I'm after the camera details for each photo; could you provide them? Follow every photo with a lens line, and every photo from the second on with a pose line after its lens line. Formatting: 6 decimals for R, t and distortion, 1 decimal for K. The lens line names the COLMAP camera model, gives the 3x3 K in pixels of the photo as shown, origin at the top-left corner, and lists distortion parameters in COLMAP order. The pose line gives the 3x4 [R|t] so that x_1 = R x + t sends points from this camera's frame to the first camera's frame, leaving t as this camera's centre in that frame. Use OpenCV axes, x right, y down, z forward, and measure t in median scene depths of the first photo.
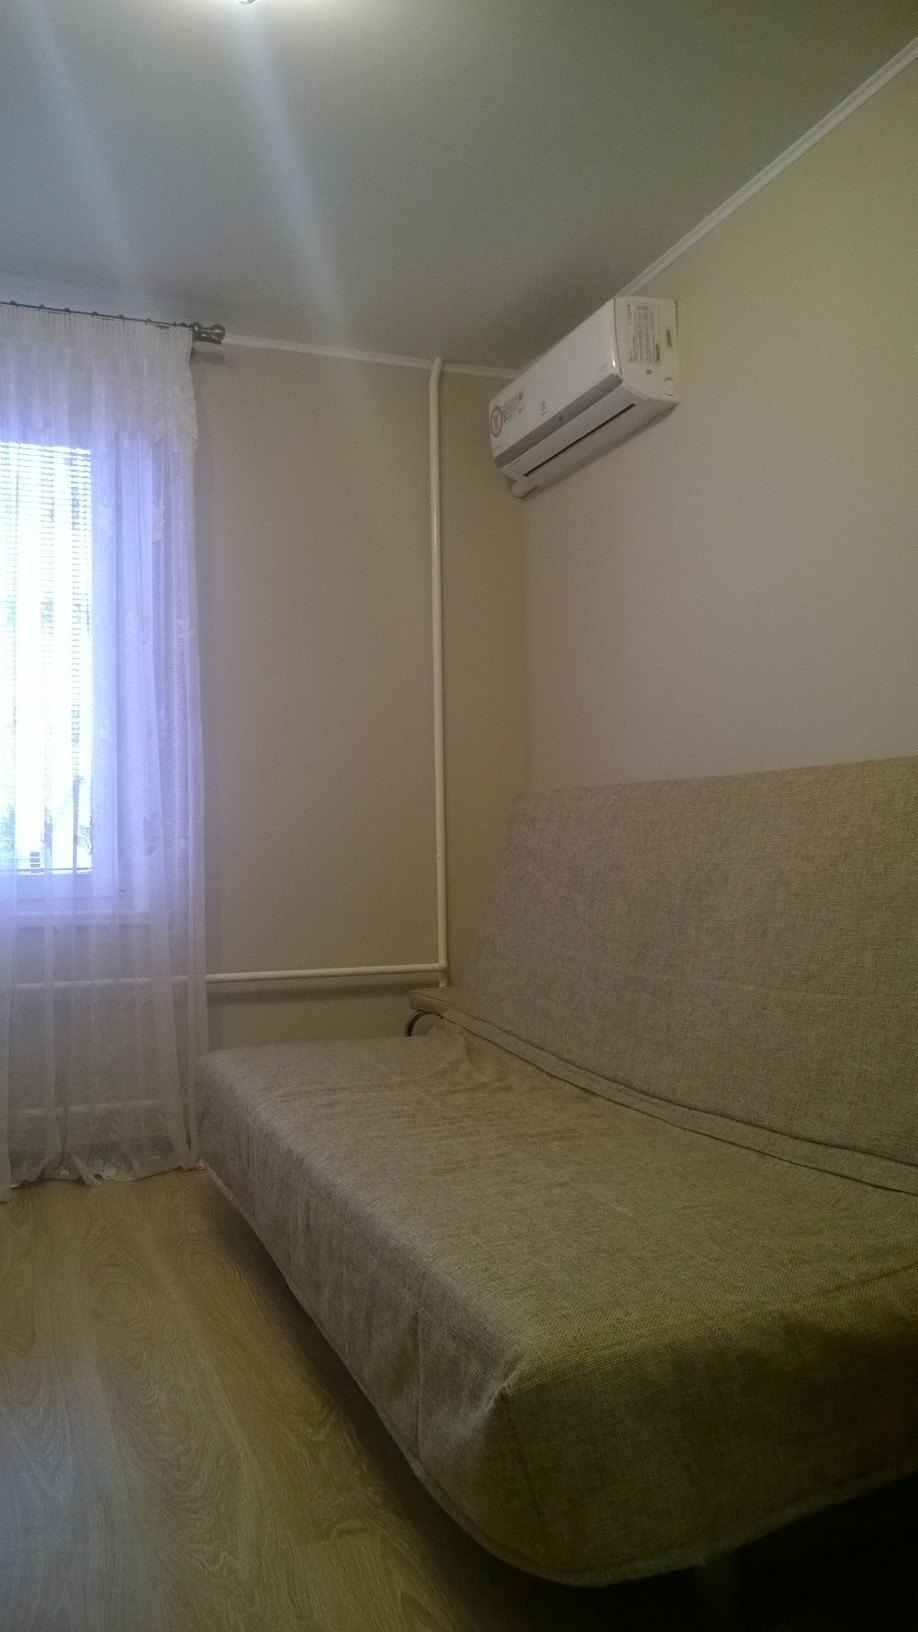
lens RADIAL K [[1262.8, 0, 459.0], [0, 1262.8, 816.0], [0, 0, 1]] dist [-0.006061, 0.007022]
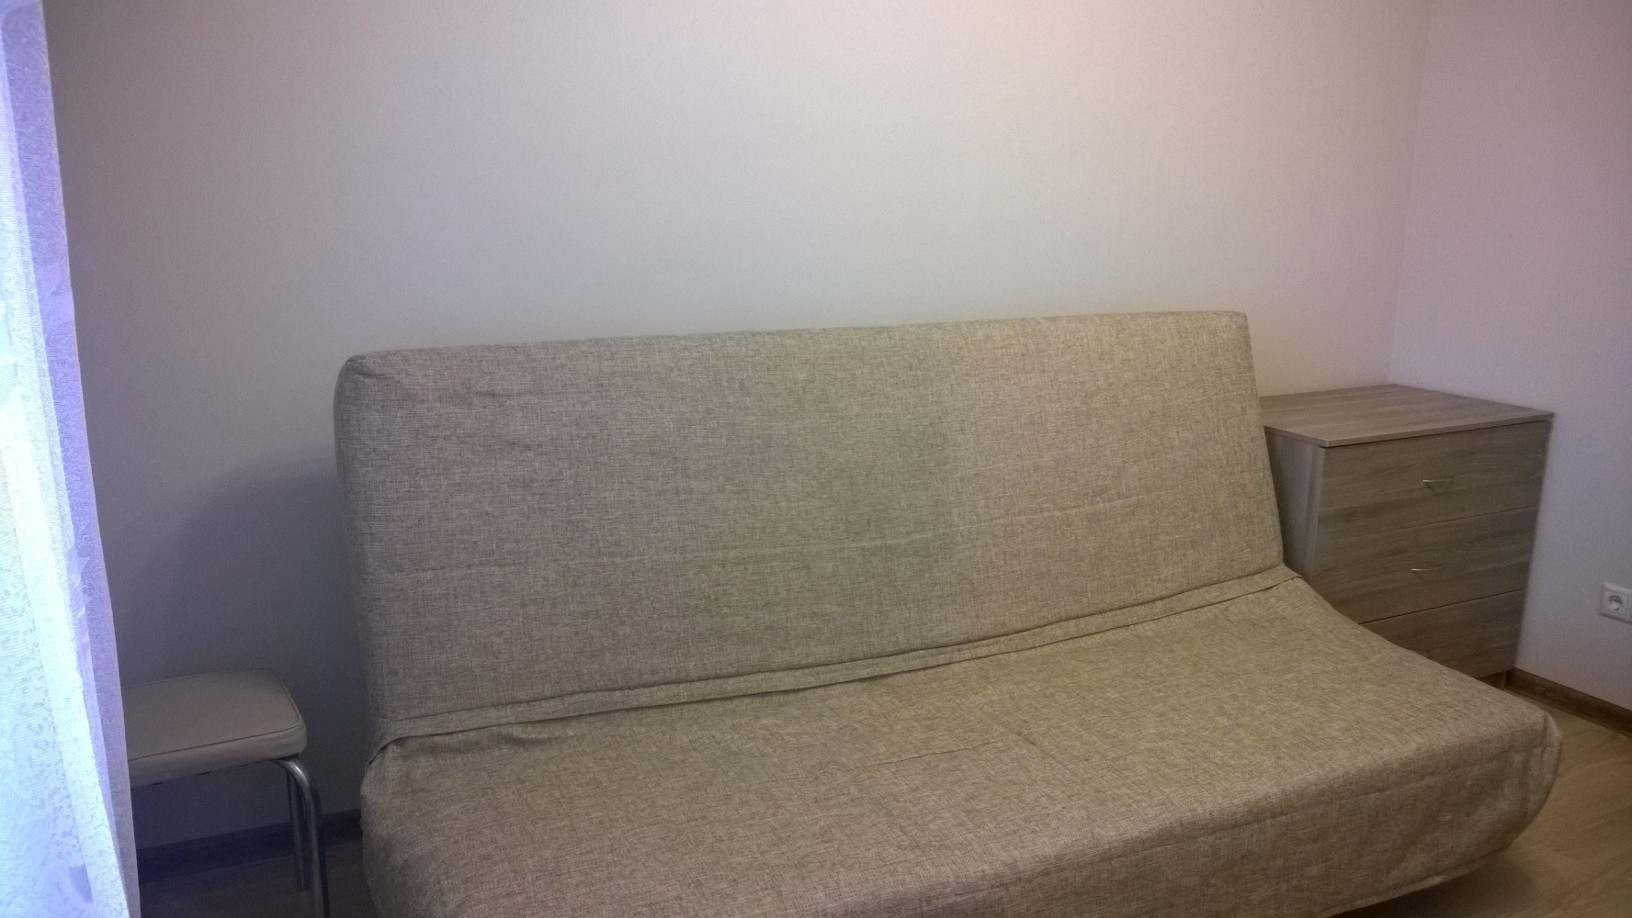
lens RADIAL K [[1262.8, 0, 816.0], [0, 1262.8, 459.0], [0, 0, 1]] dist [-0.006061, 0.007022]
pose [[-0.059508, -0.119501, 0.991049, -0.889959], [0.024102, 0.992347, 0.121104, -0.064876], [-0.997937, 0.031093, -0.056173, 1.200970]]
